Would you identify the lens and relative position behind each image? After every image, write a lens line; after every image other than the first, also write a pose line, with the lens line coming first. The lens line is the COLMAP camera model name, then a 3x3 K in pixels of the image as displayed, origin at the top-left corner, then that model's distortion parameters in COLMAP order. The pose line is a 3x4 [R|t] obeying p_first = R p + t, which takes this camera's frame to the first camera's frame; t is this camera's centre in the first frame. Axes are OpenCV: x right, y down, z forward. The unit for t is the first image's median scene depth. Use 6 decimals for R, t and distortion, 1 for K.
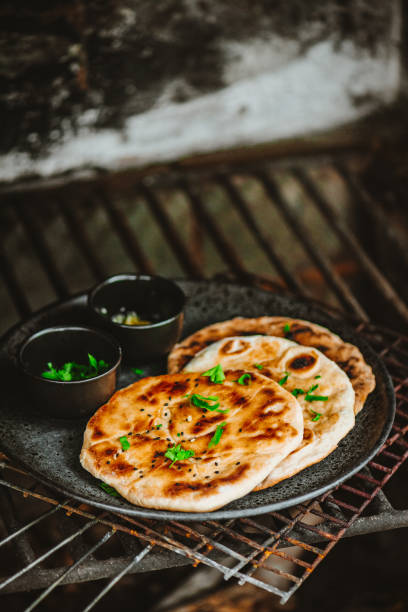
lens RADIAL K [[2290.7, 0, 204.0], [0, 2290.7, 306.0], [0, 0, 1]] dist [-0.100984, 1.429315]
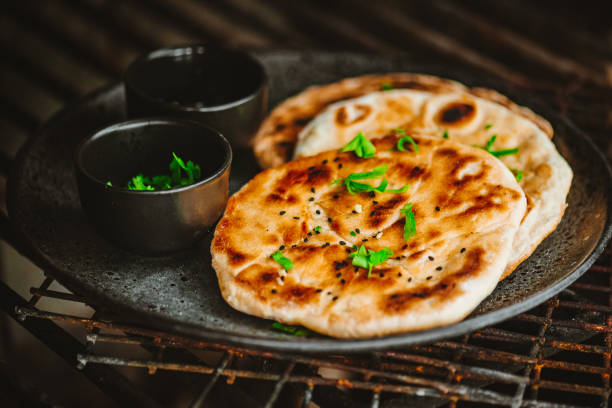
lens RADIAL K [[2290.7, 0, 306.0], [0, 2290.7, 204.0], [0, 0, 1]] dist [-0.100984, 1.429315]
pose [[0.932210, -0.190935, 0.307455, -0.229050], [0.205462, 0.978546, -0.015269, 0.055017], [-0.297944, 0.077404, 0.951440, 0.360977]]
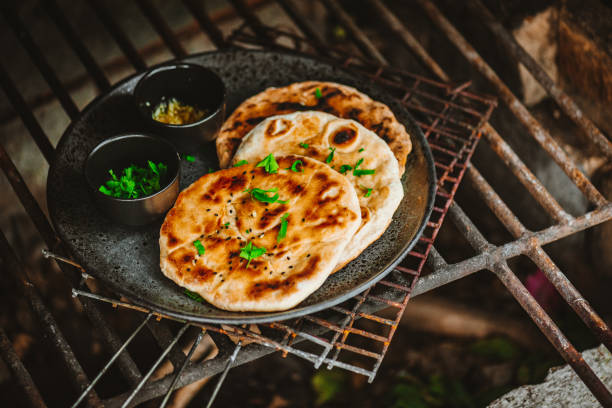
lens RADIAL K [[2290.7, 0, 306.0], [0, 2290.7, 204.0], [0, 0, 1]] dist [-0.100984, 1.429315]
pose [[0.984775, -0.147382, 0.092182, -0.081467], [0.123150, 0.965738, 0.228438, -0.199821], [-0.122692, -0.213608, 0.969184, -0.049977]]
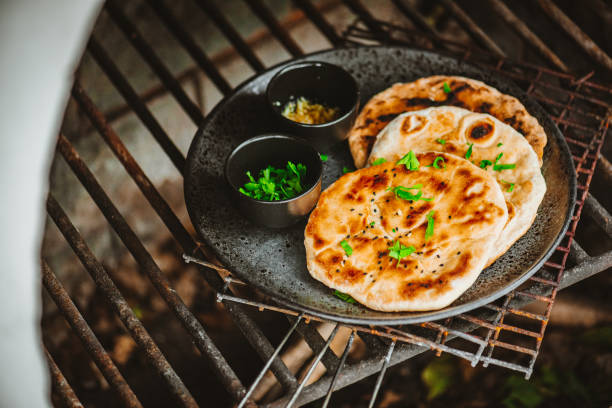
lens RADIAL K [[2290.7, 0, 306.0], [0, 2290.7, 204.0], [0, 0, 1]] dist [-0.100984, 1.429315]
pose [[0.976050, -0.176989, 0.126500, -0.184277], [0.142535, 0.959557, 0.242762, -0.221417], [-0.164350, -0.218917, 0.961803, -0.022203]]
